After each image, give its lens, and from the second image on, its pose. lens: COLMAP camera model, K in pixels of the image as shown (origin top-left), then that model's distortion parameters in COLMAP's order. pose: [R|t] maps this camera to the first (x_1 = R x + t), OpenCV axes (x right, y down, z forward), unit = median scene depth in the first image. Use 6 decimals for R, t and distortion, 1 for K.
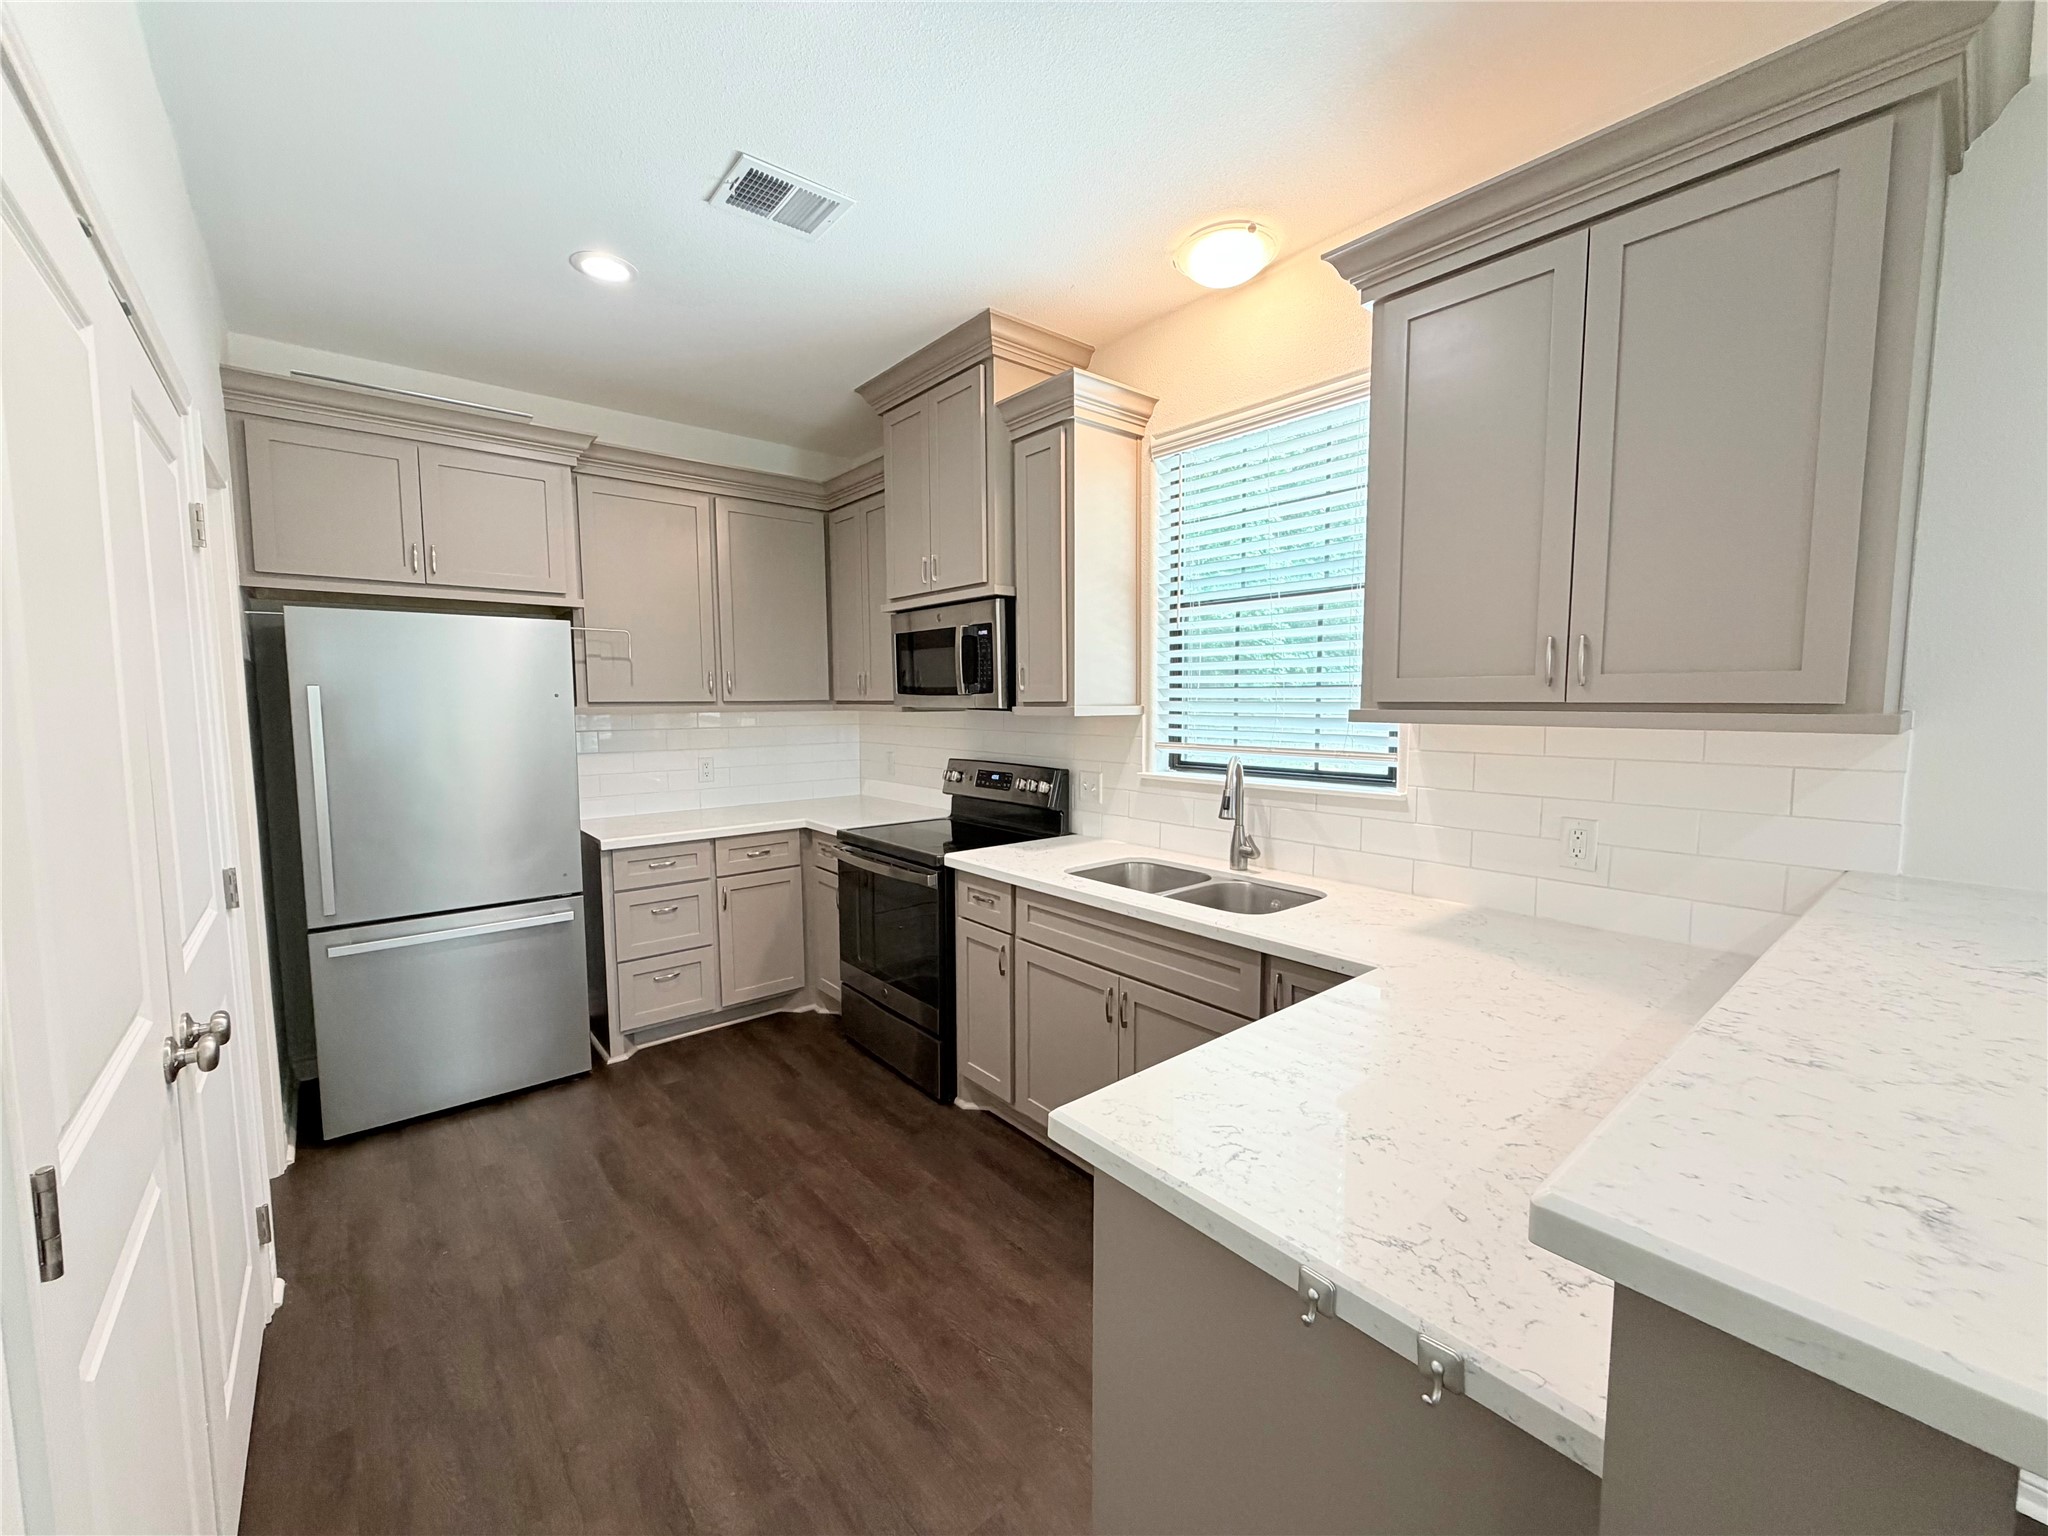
lens RADIAL K [[829.2, 0, 1024.0], [0, 829.2, 768.0], [0, 0, 1]] dist [0.012075, 0.000042]
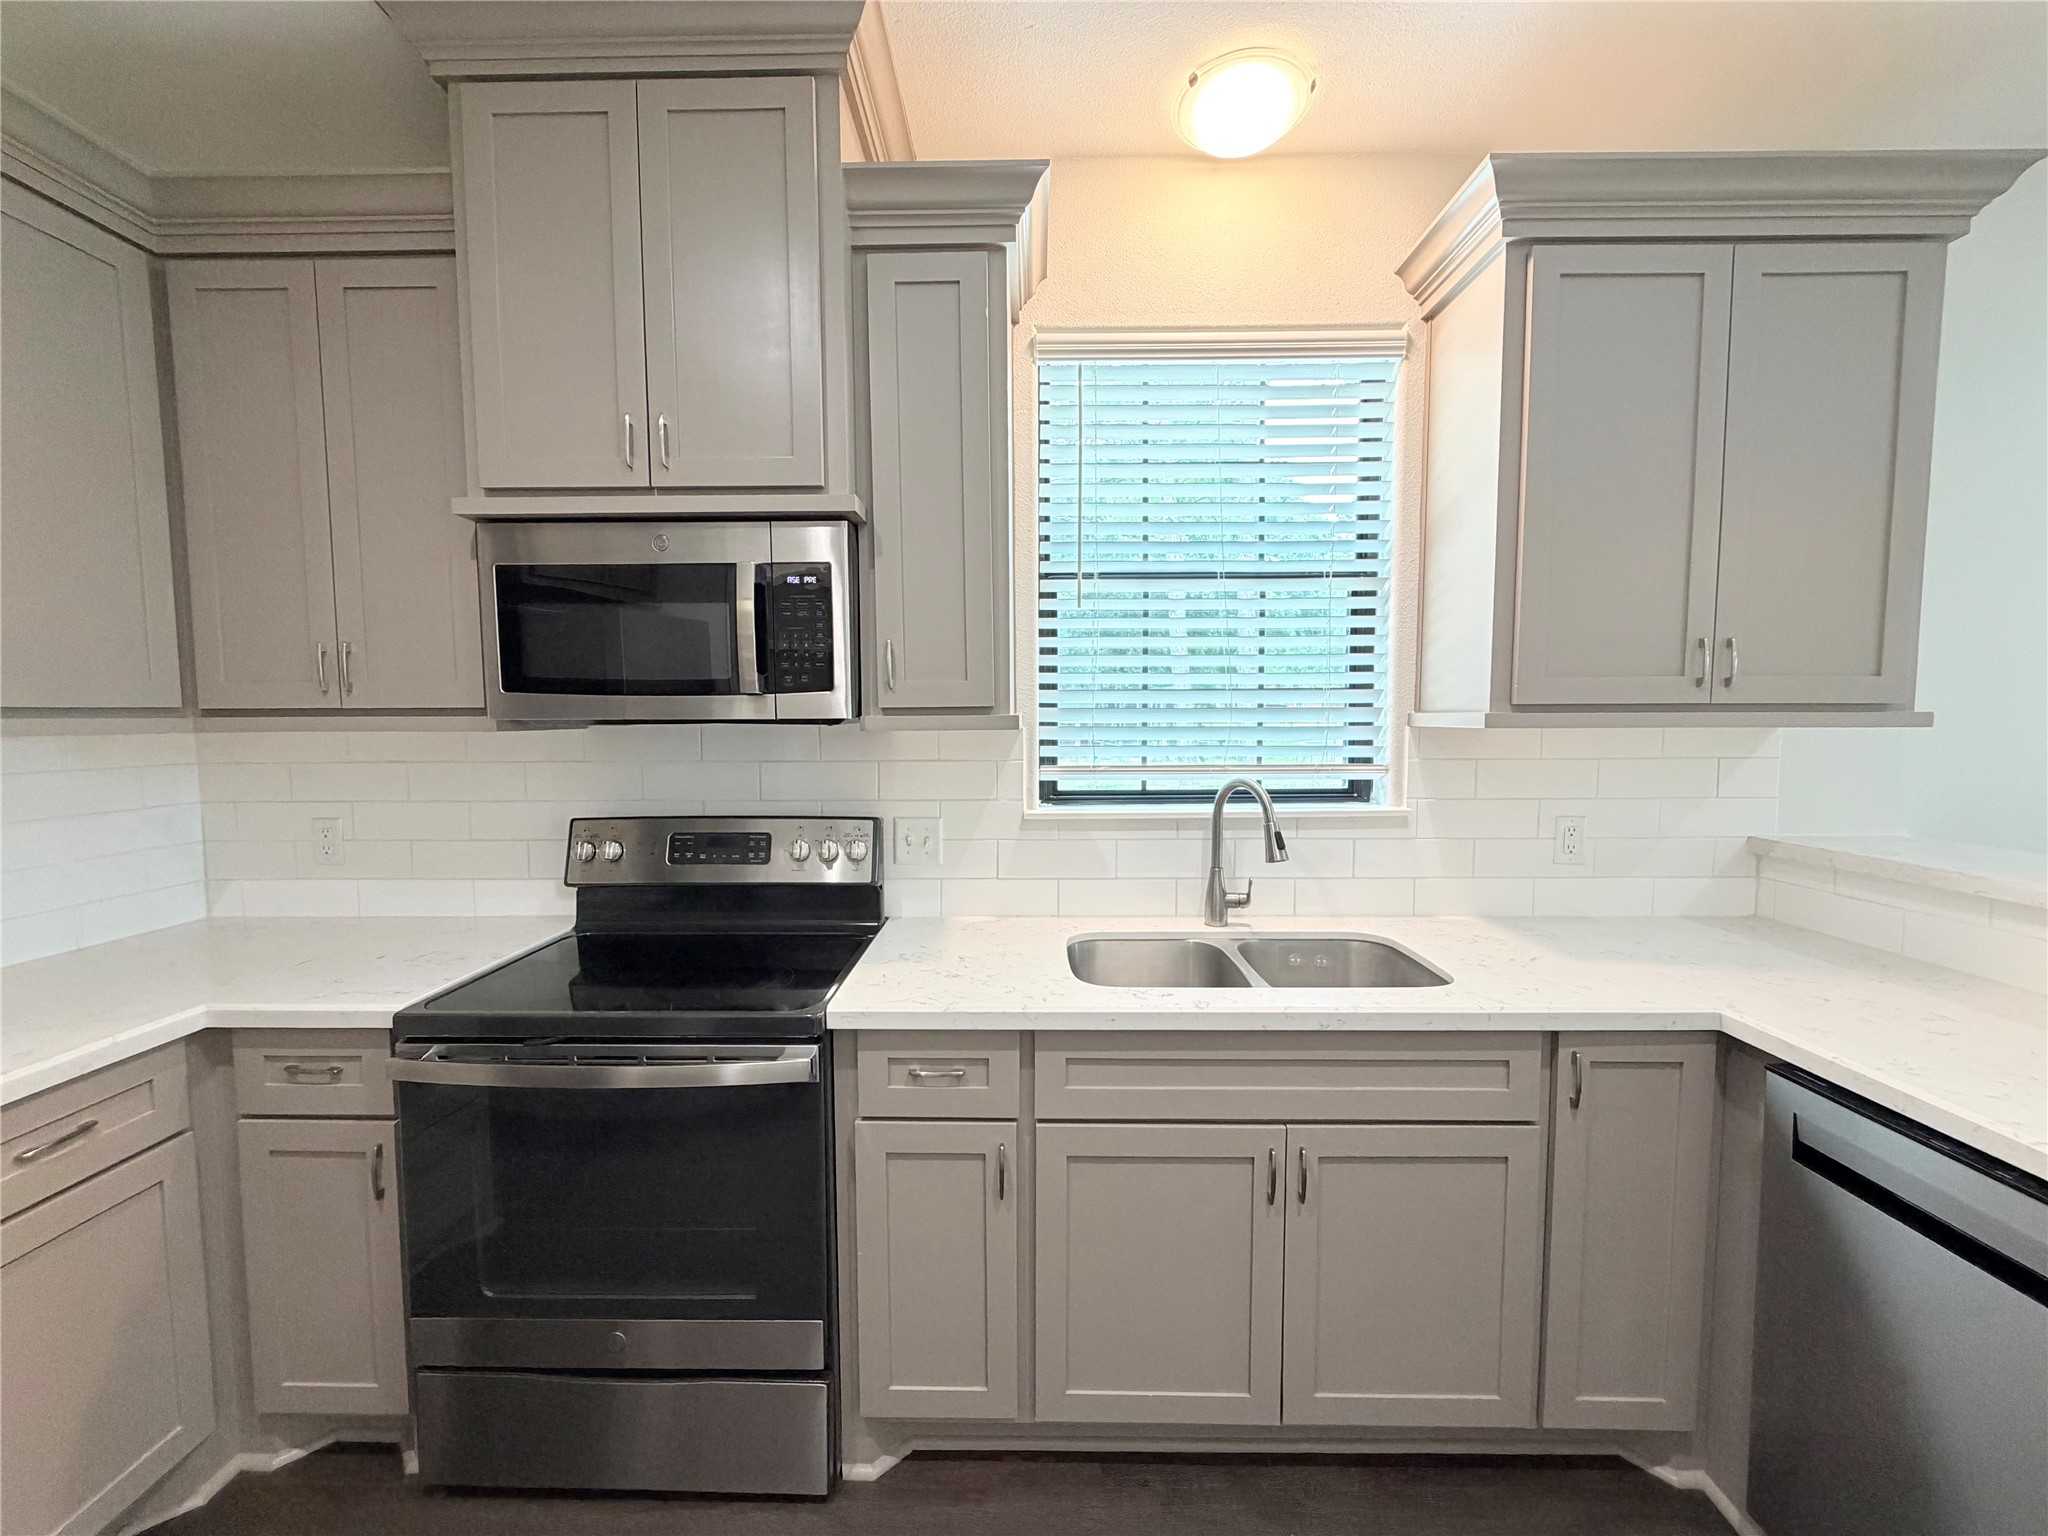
lens RADIAL K [[816.9, 0, 1024.0], [0, 816.9, 768.0], [0, 0, 1]] dist [0.001657, -0.000326]
pose [[0.649273, -0.048144, 0.759030, -0.374595], [0.066290, 0.997779, 0.006583, -0.034984], [-0.757661, 0.046042, 0.651022, 0.560474]]
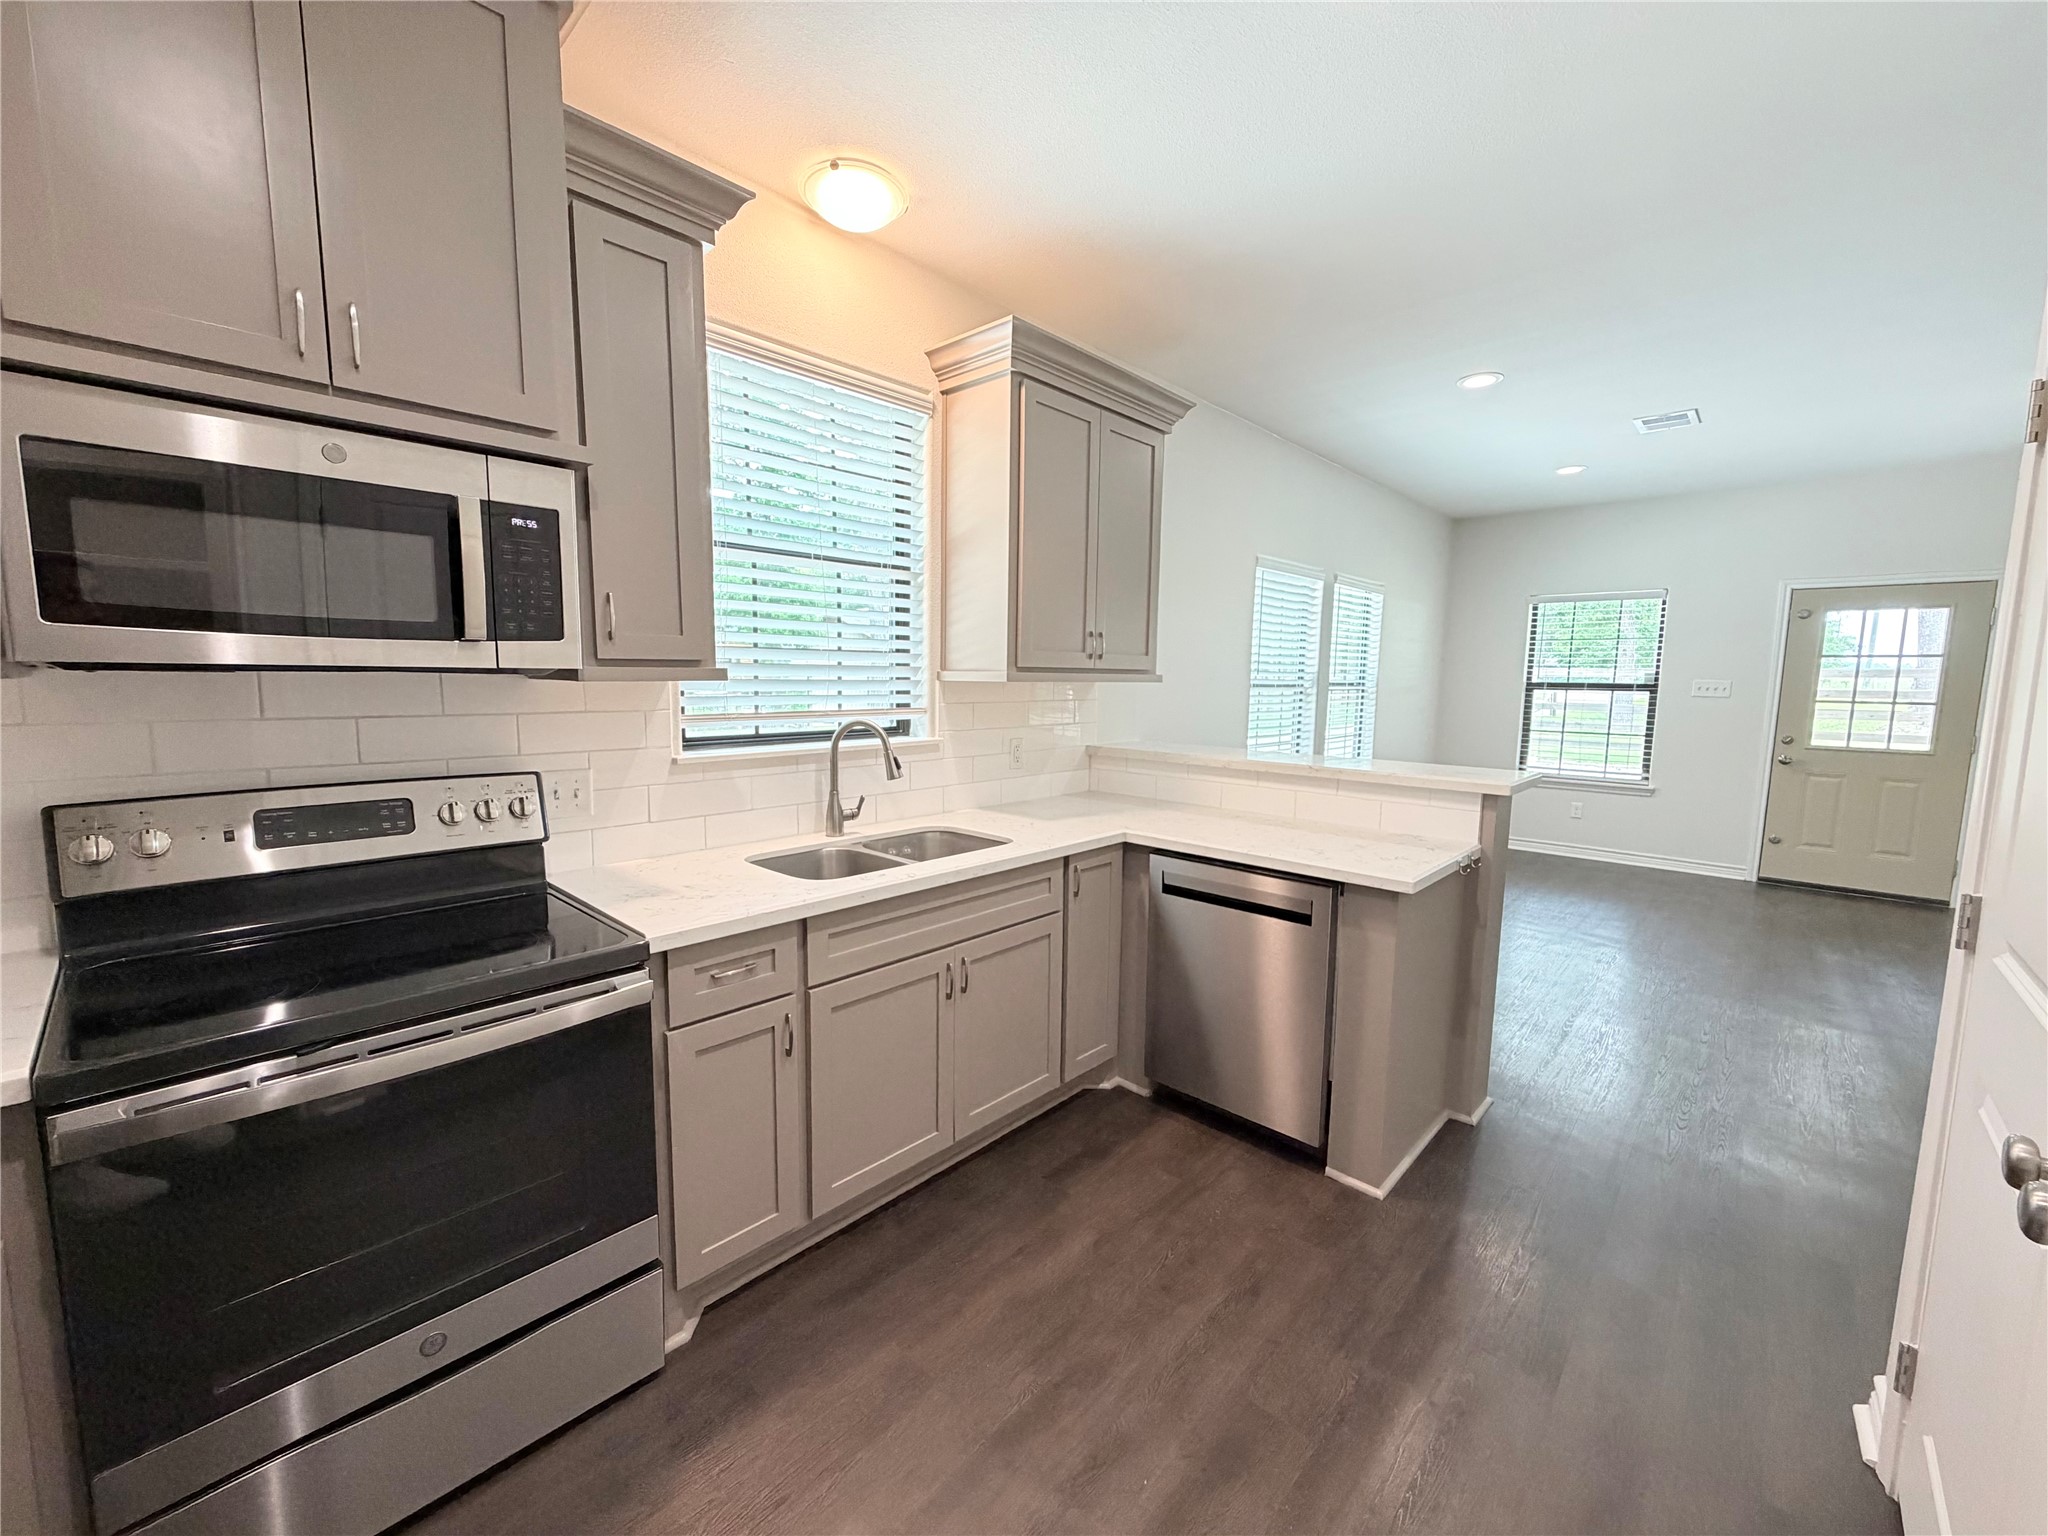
lens RADIAL K [[812.9, 0, 1024.0], [0, 812.9, 768.0], [0, 0, 1]] dist [0.002701, 0.000159]
pose [[-0.124059, -0.111717, 0.985966, -0.624706], [0.072642, 0.989953, 0.121309, -0.050861], [-0.989612, 0.086672, -0.114697, 0.778405]]
